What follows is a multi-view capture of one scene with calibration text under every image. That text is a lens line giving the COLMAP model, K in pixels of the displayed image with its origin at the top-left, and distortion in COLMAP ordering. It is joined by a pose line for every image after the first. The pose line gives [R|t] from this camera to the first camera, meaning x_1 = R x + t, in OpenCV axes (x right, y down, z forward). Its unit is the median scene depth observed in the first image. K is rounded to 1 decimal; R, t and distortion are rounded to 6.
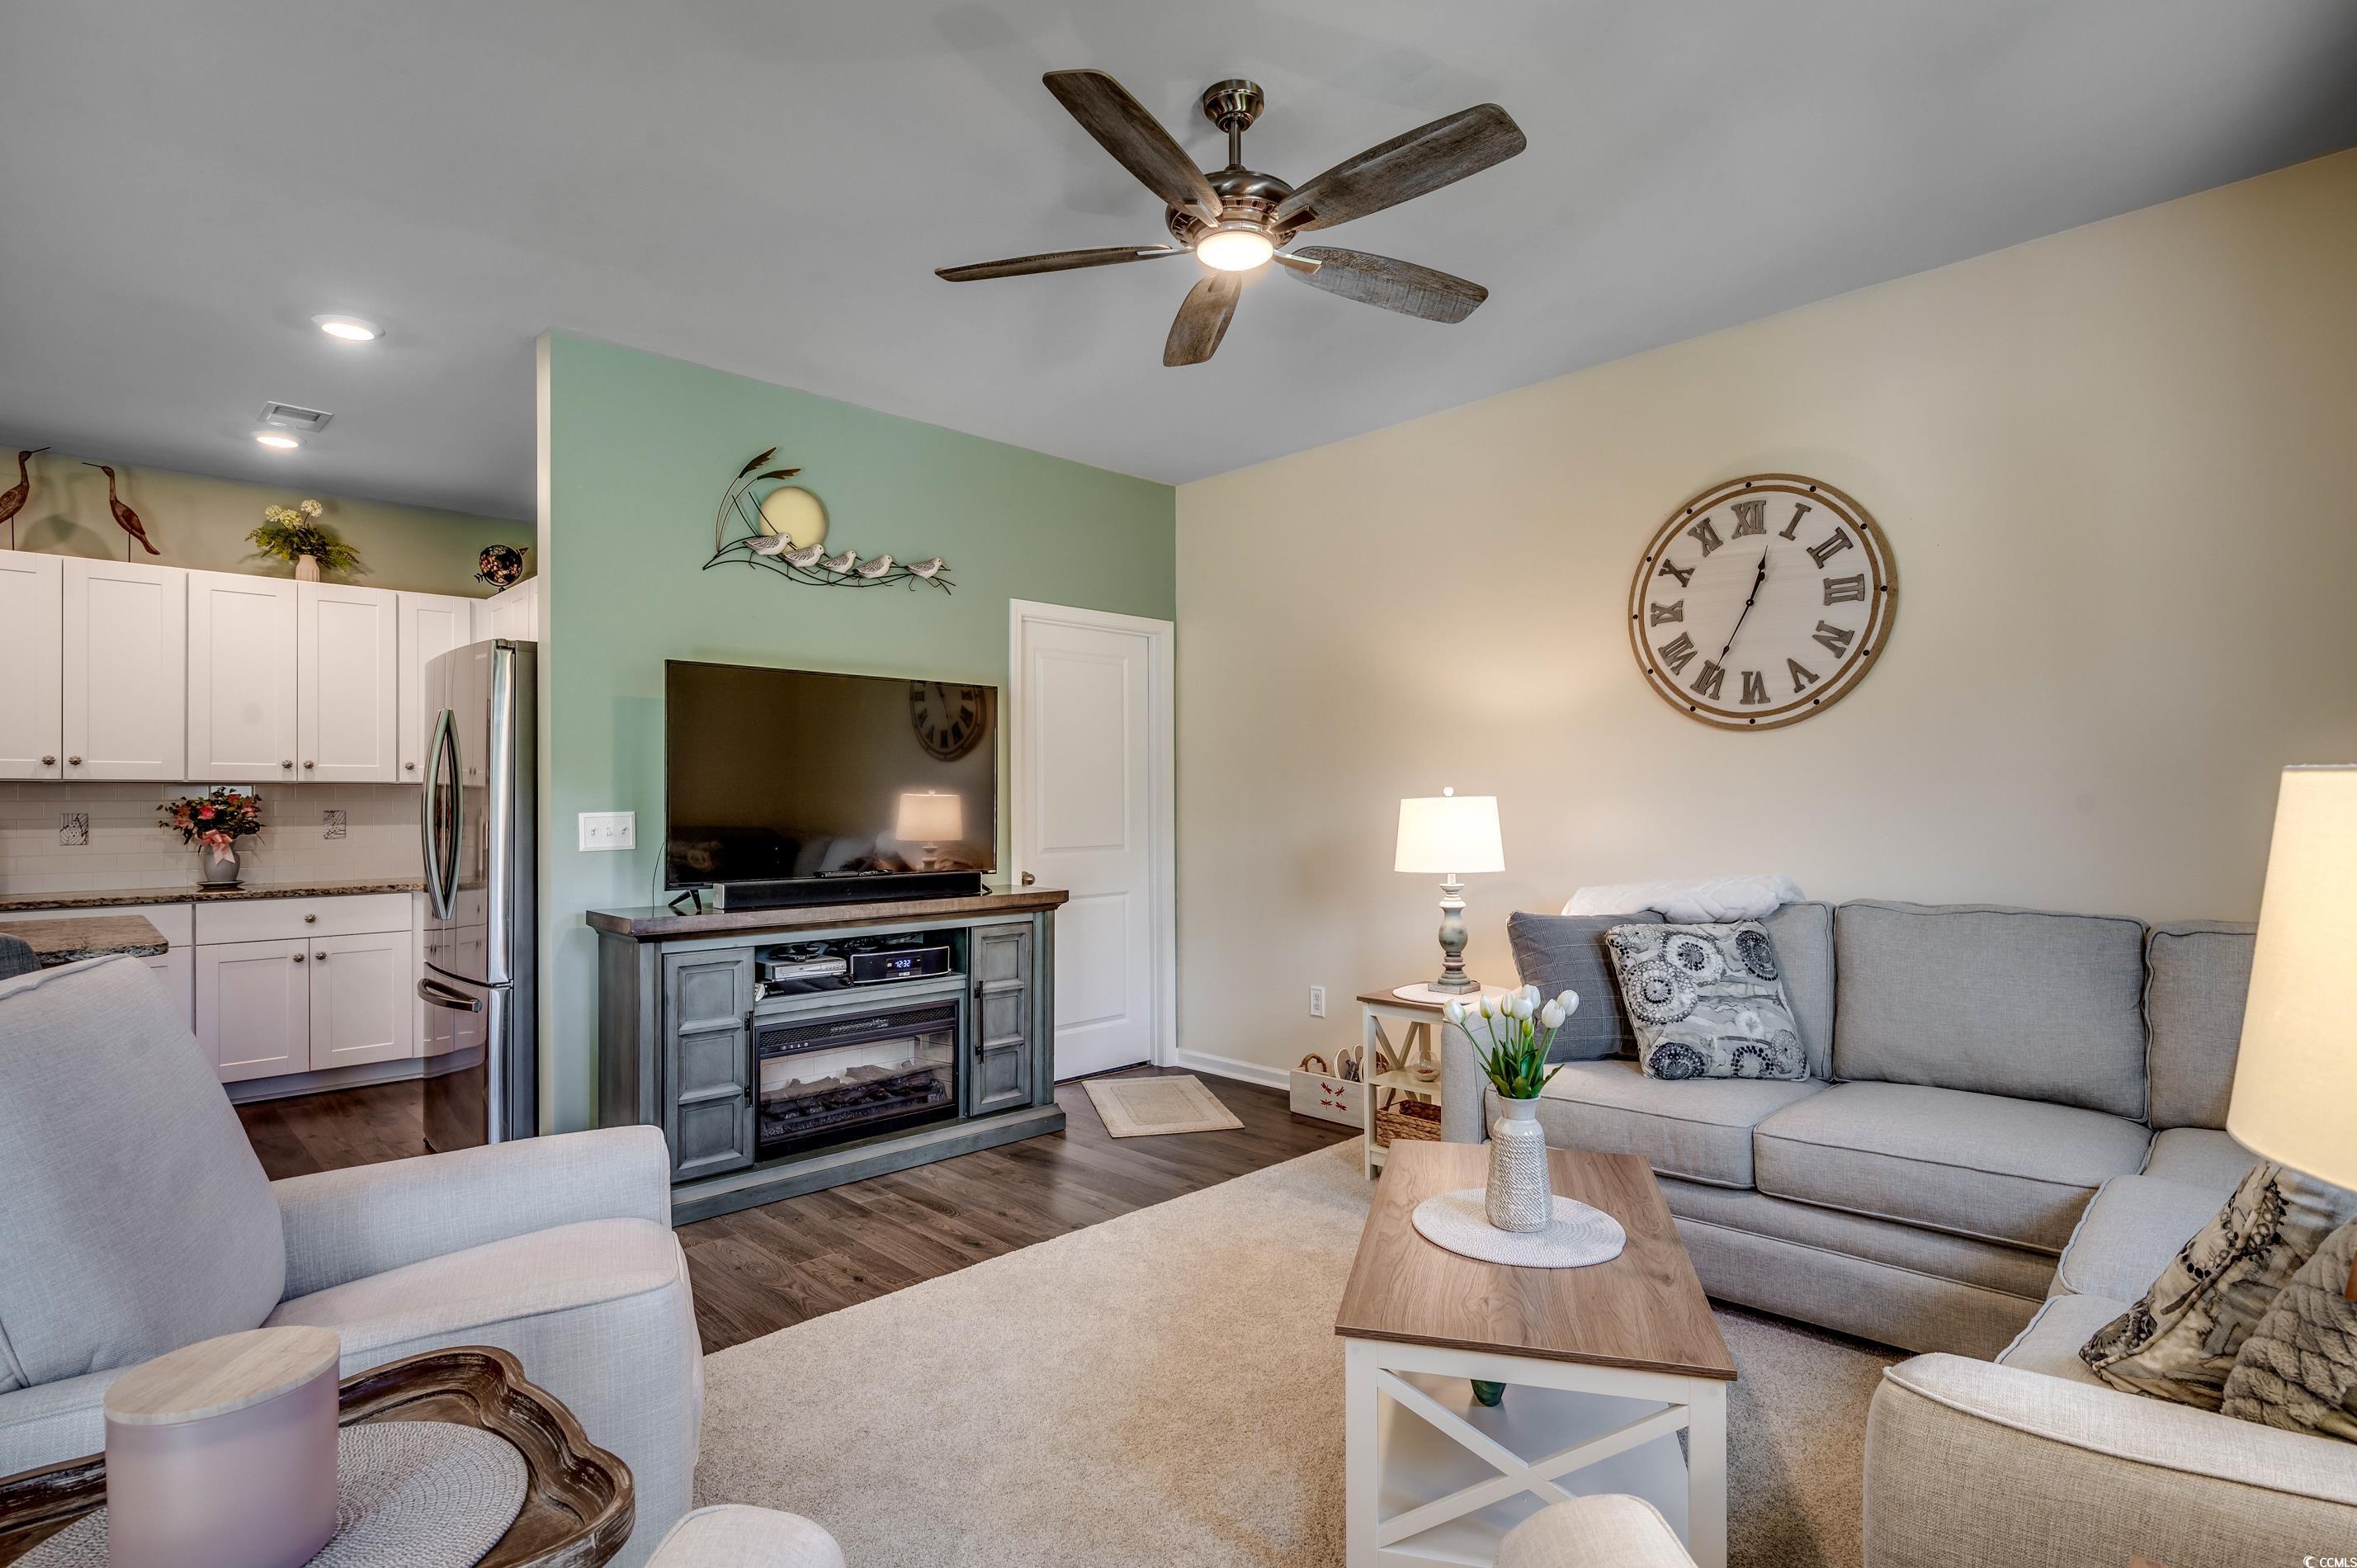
lens RADIAL K [[1165.9, 0, 1188.4], [0, 1165.9, 798.9], [0, 0, 1]] dist [-0.001055, -0.000484]
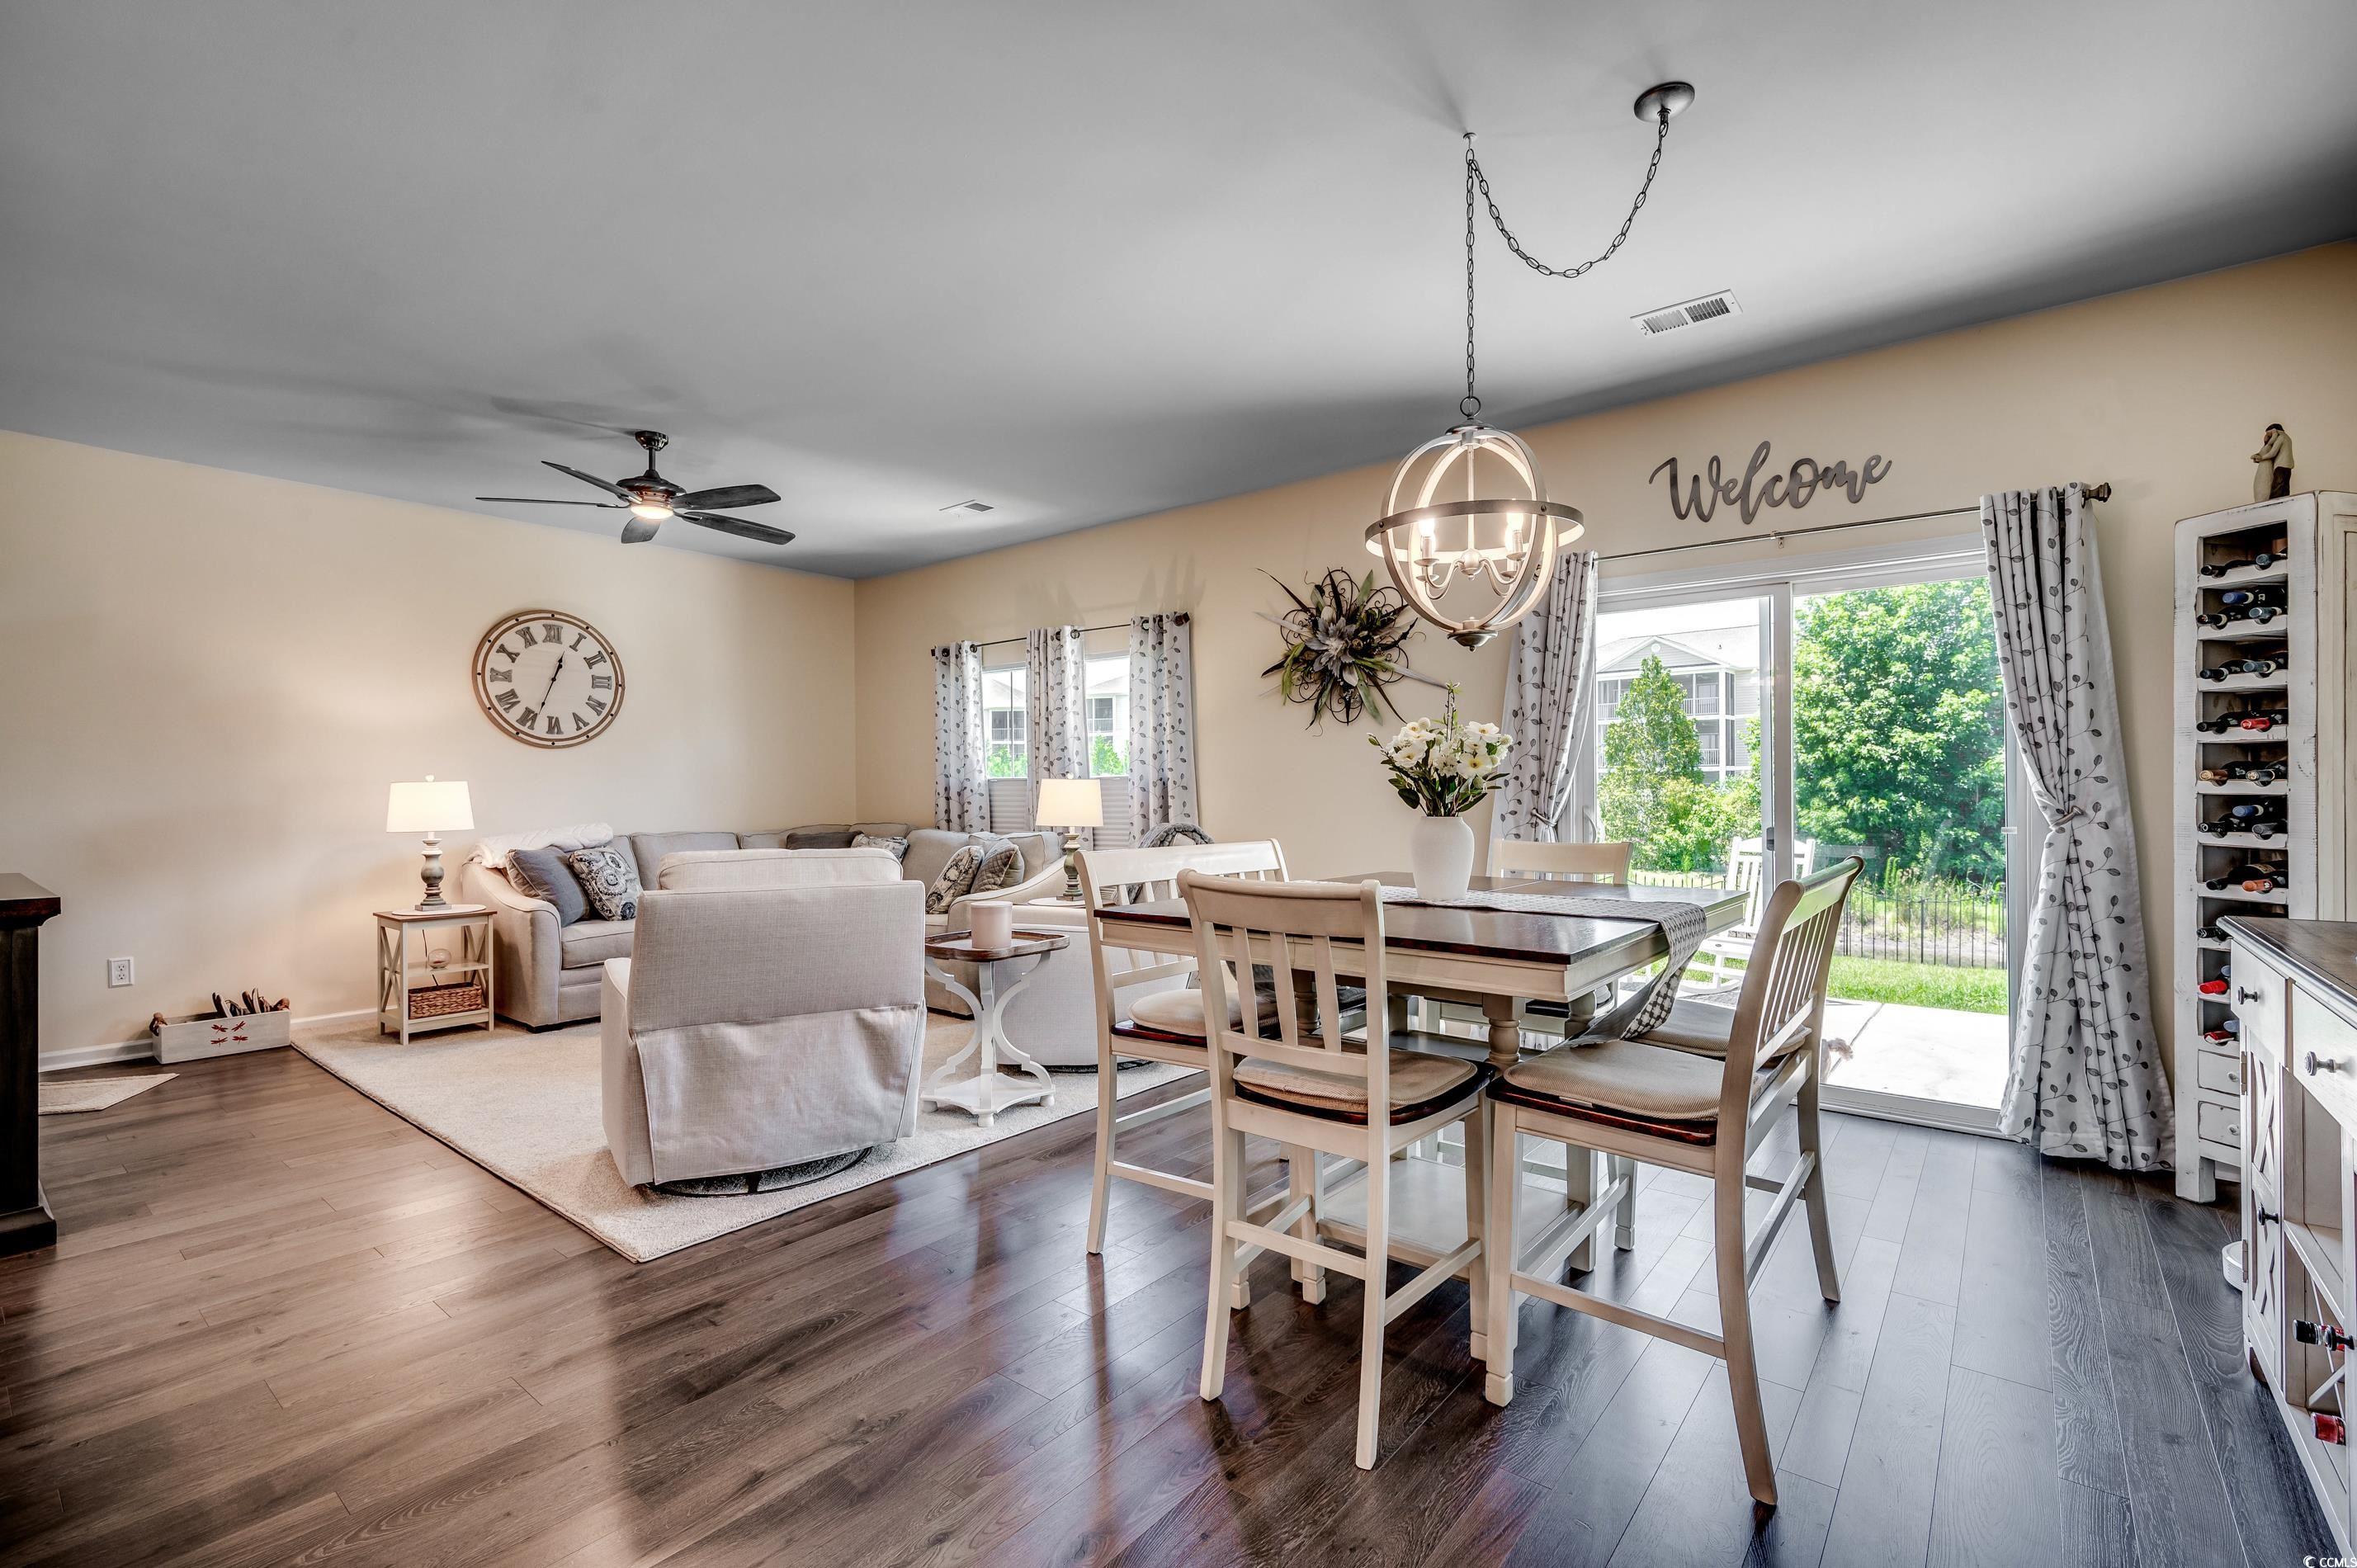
lens RADIAL K [[1038.0, 0, 1183.7], [0, 1038.0, 797.1], [0, 0, 1]] dist [-0.001859, -0.000468]
pose [[-0.113515, 0.003966, 0.993528, -1.194343], [0.001462, 0.999992, -0.003824, 0.024886], [-0.993535, 0.001018, -0.113520, 0.181764]]
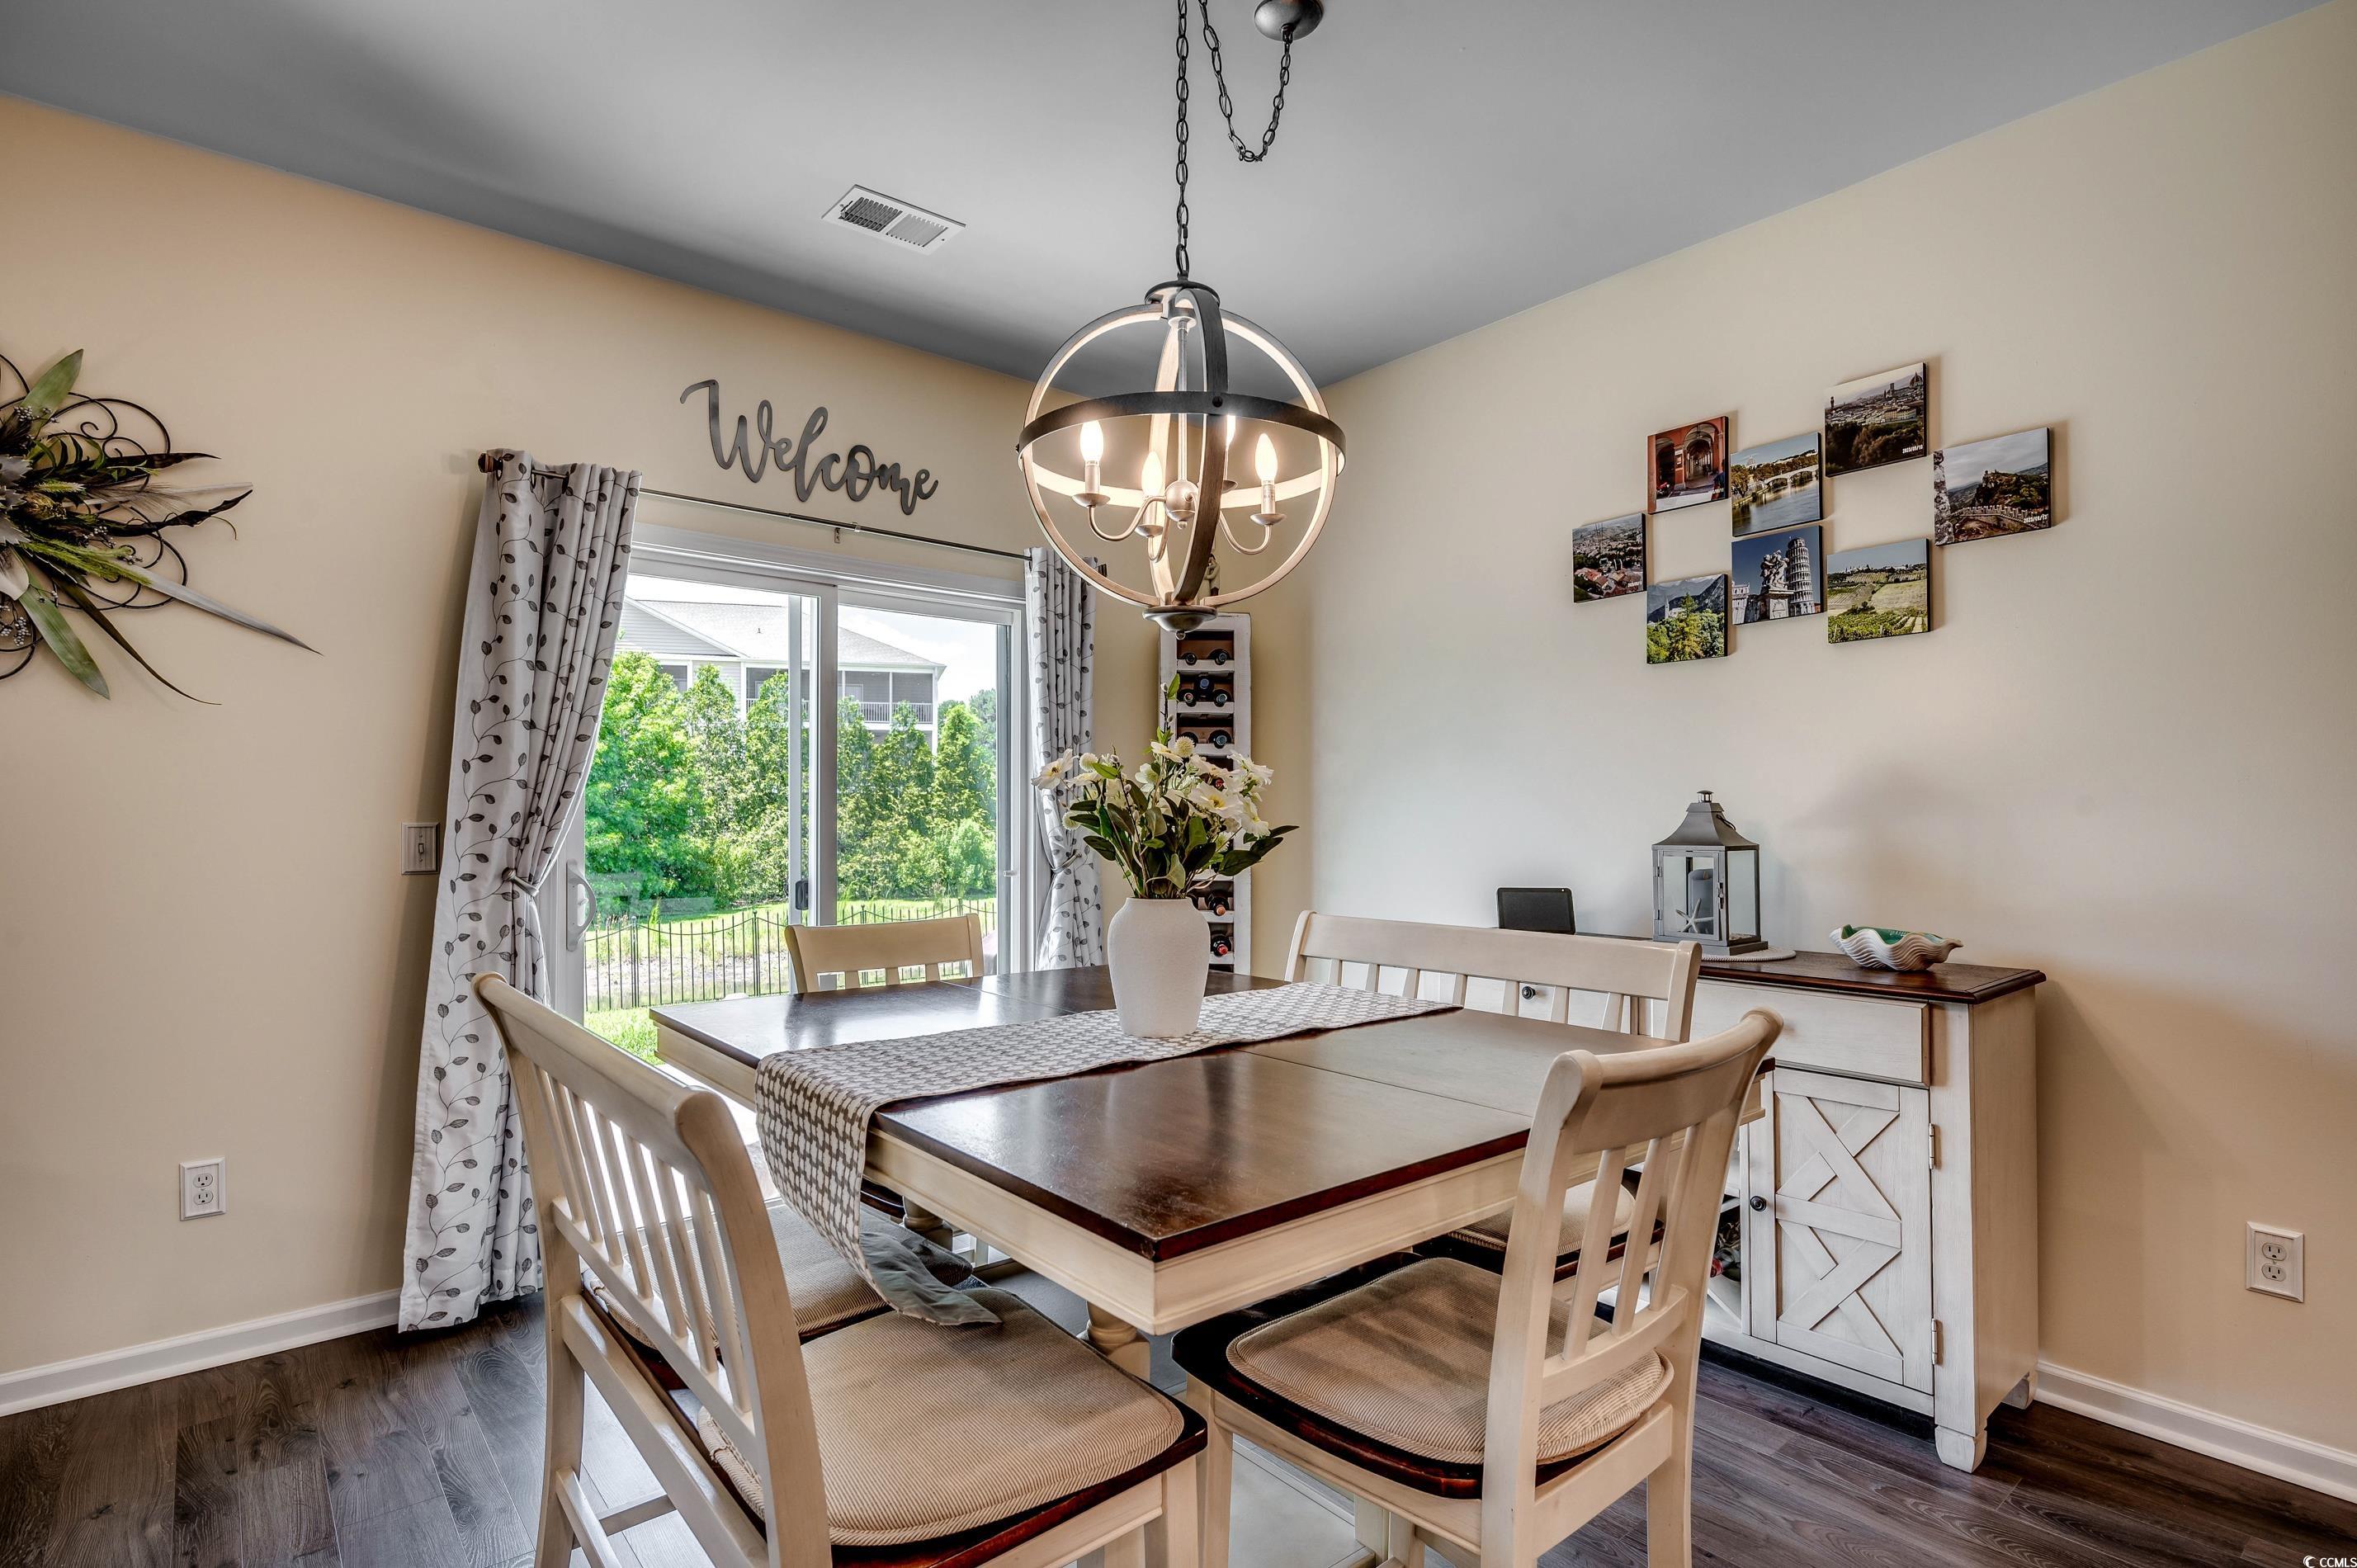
lens RADIAL K [[1165.9, 0, 1188.4], [0, 1165.9, 798.9], [0, 0, 1]] dist [-0.001055, -0.000484]
pose [[-0.997057, 0.008834, 0.076159, -0.618862], [0.007306, 0.999767, -0.020314, 0.006870], [-0.076321, -0.019698, -0.996889, 0.395216]]
